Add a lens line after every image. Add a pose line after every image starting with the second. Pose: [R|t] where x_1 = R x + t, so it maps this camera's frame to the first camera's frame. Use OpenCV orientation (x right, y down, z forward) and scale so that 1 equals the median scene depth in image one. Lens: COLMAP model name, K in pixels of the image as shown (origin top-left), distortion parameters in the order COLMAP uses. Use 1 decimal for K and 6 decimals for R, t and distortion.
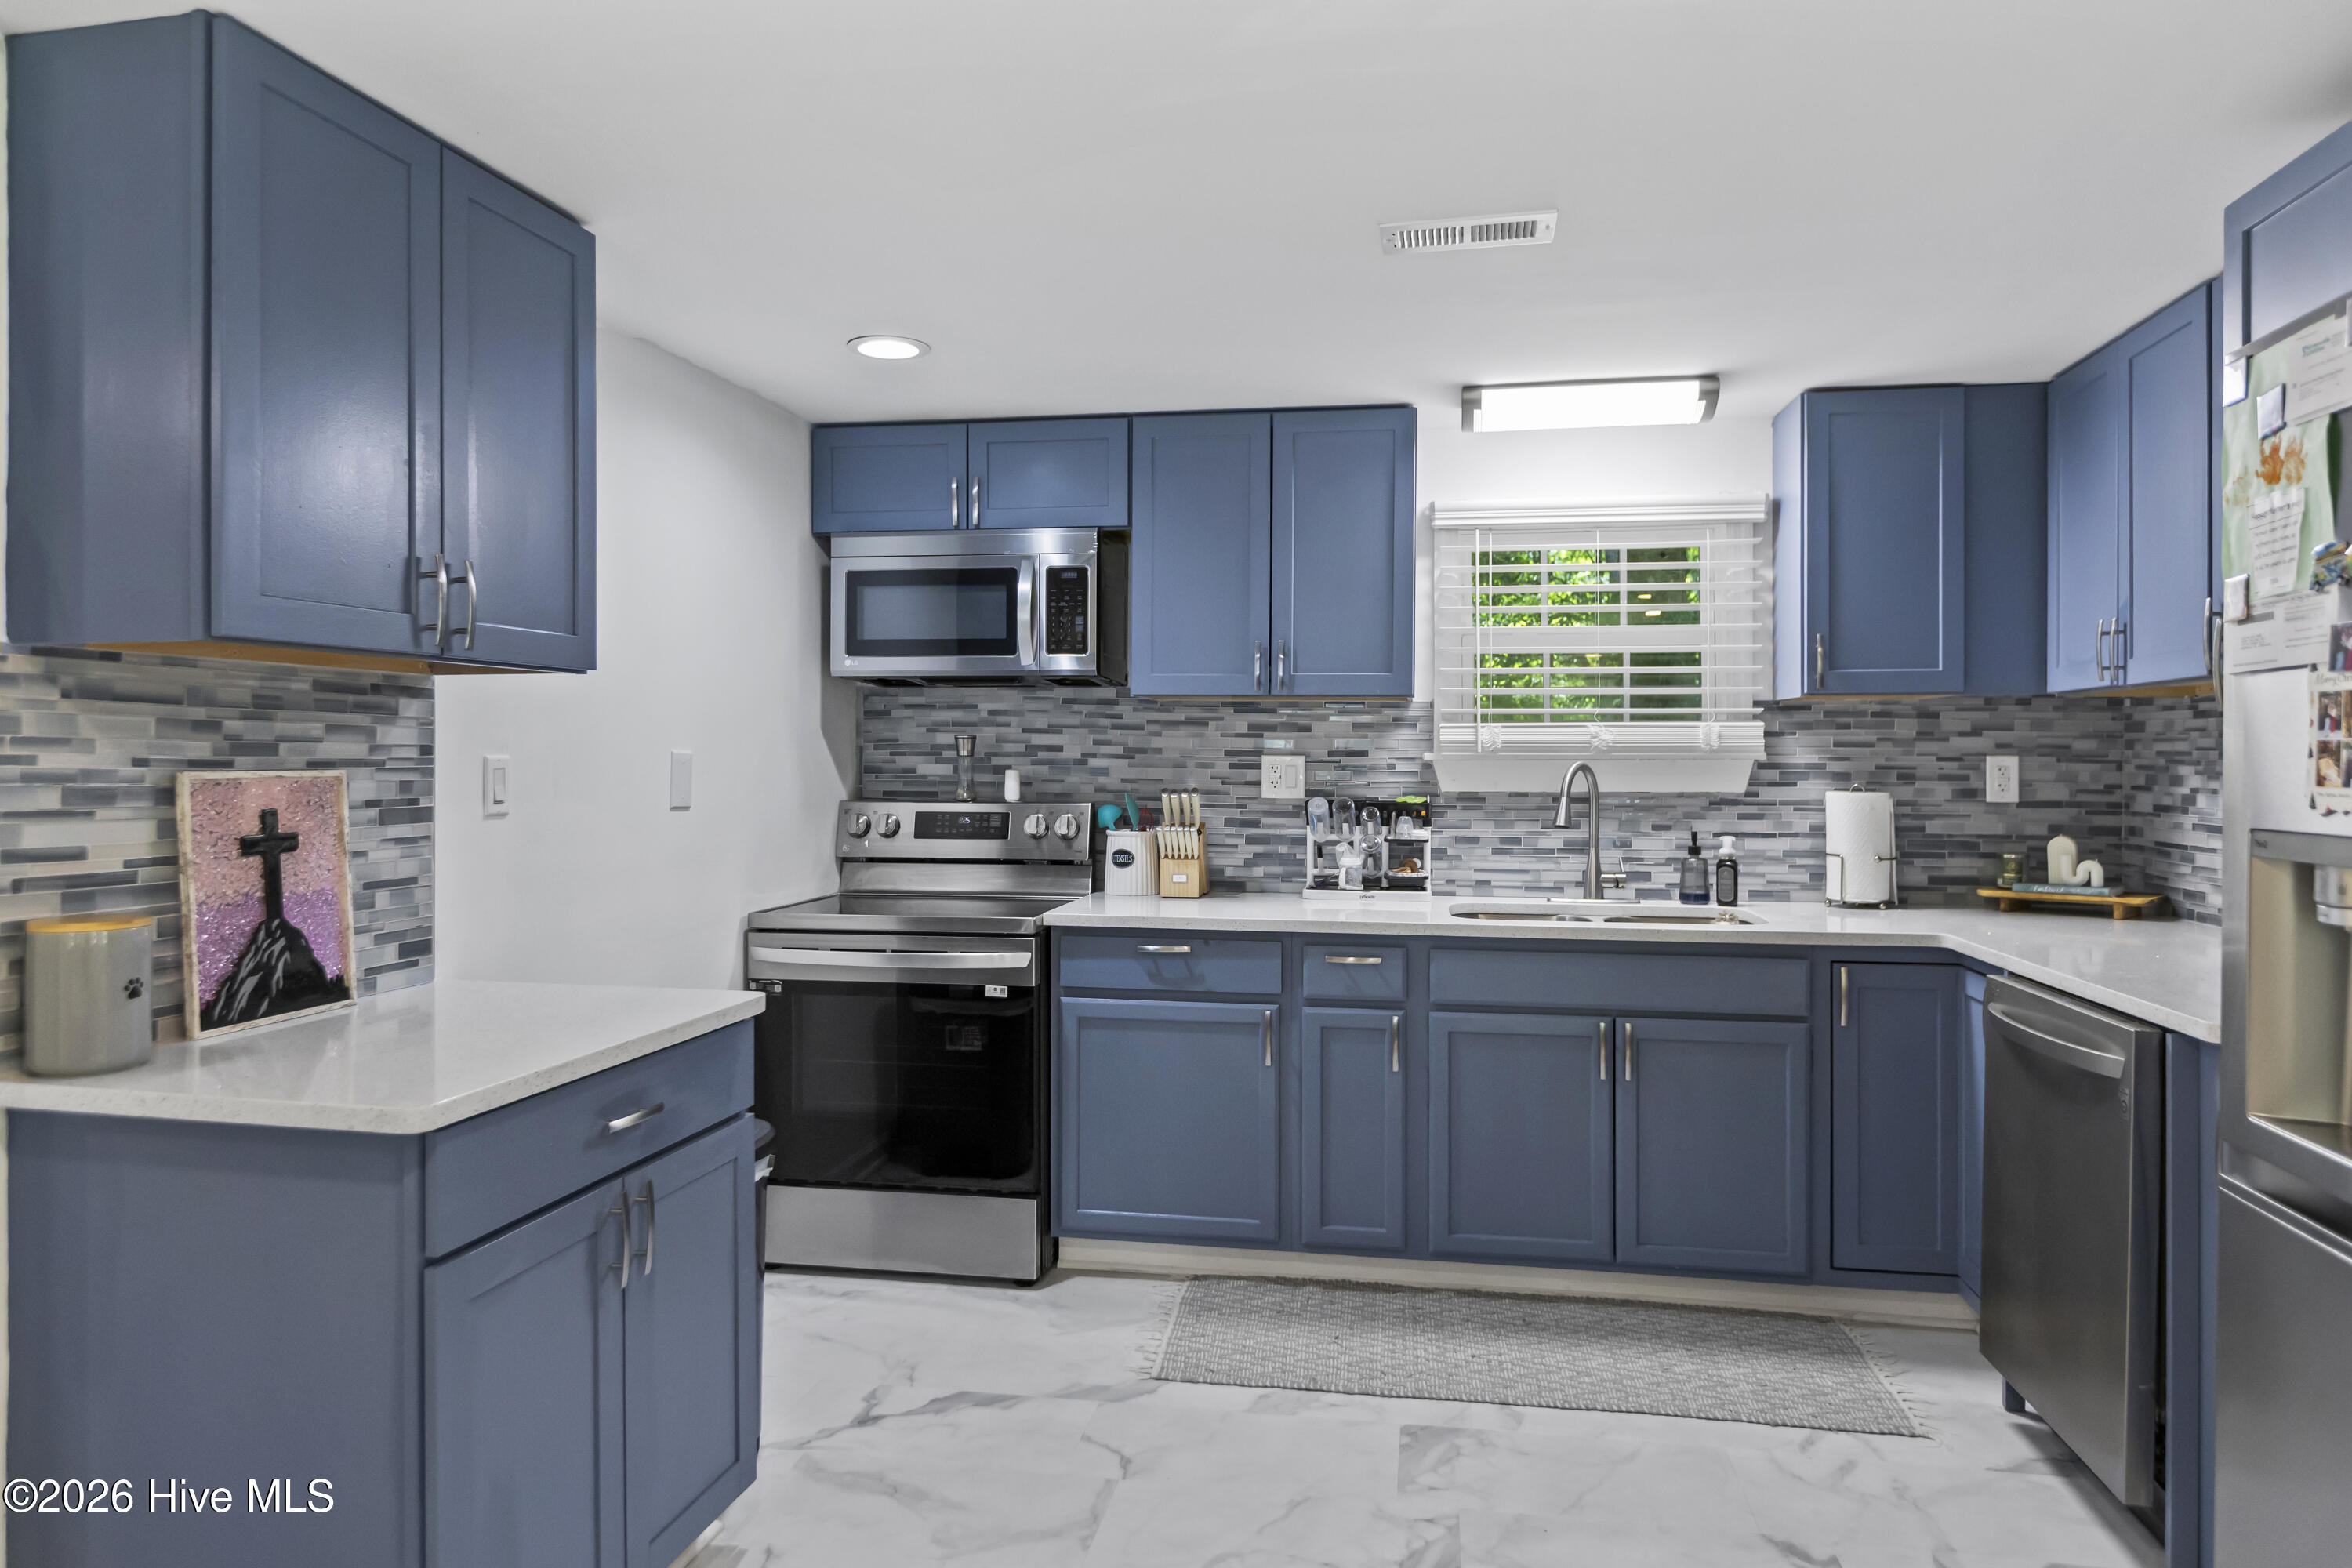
lens RADIAL K [[1445.2, 0, 1175.8], [0, 1445.2, 748.4], [0, 0, 1]] dist [-0.000175, -0.004293]
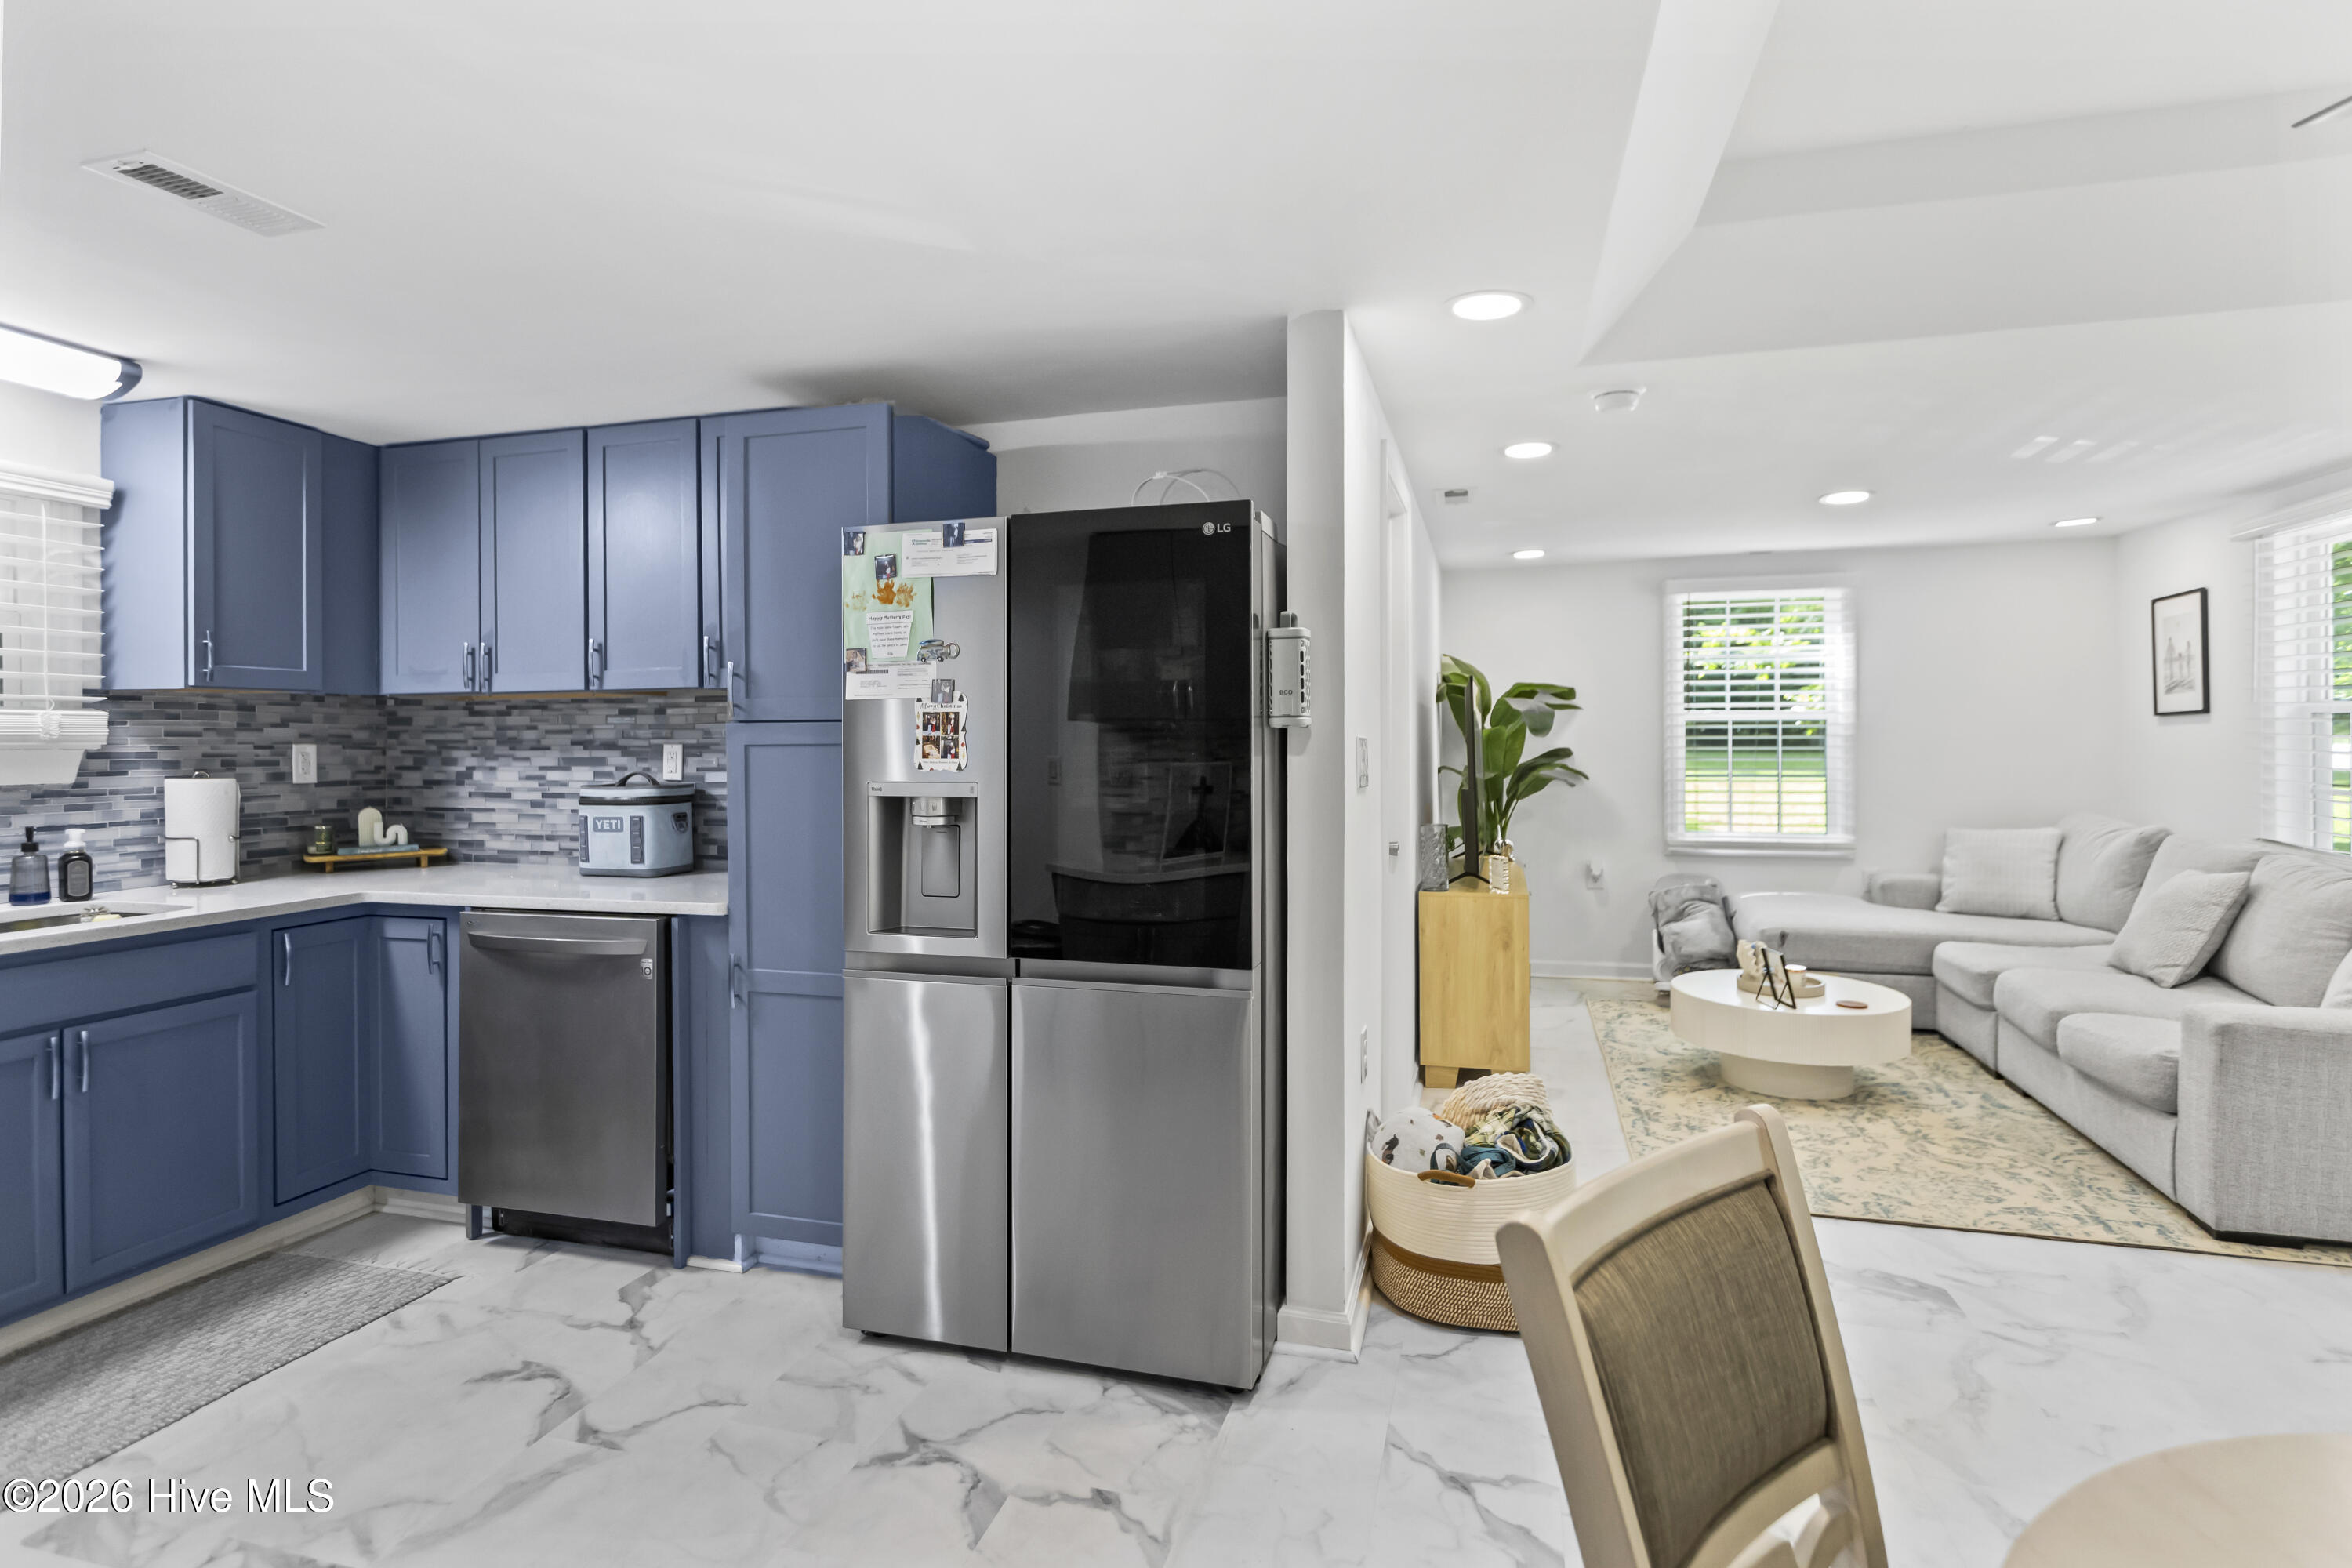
lens RADIAL K [[1230.0, 0, 1159.2], [0, 1230.0, 745.1], [0, 0, 1]] dist [0.000043, -0.002451]
pose [[0.095811, -0.006479, 0.995378, -0.372139], [-0.001649, 0.999976, 0.006667, -0.001906], [-0.995398, -0.002280, 0.095798, 0.206324]]
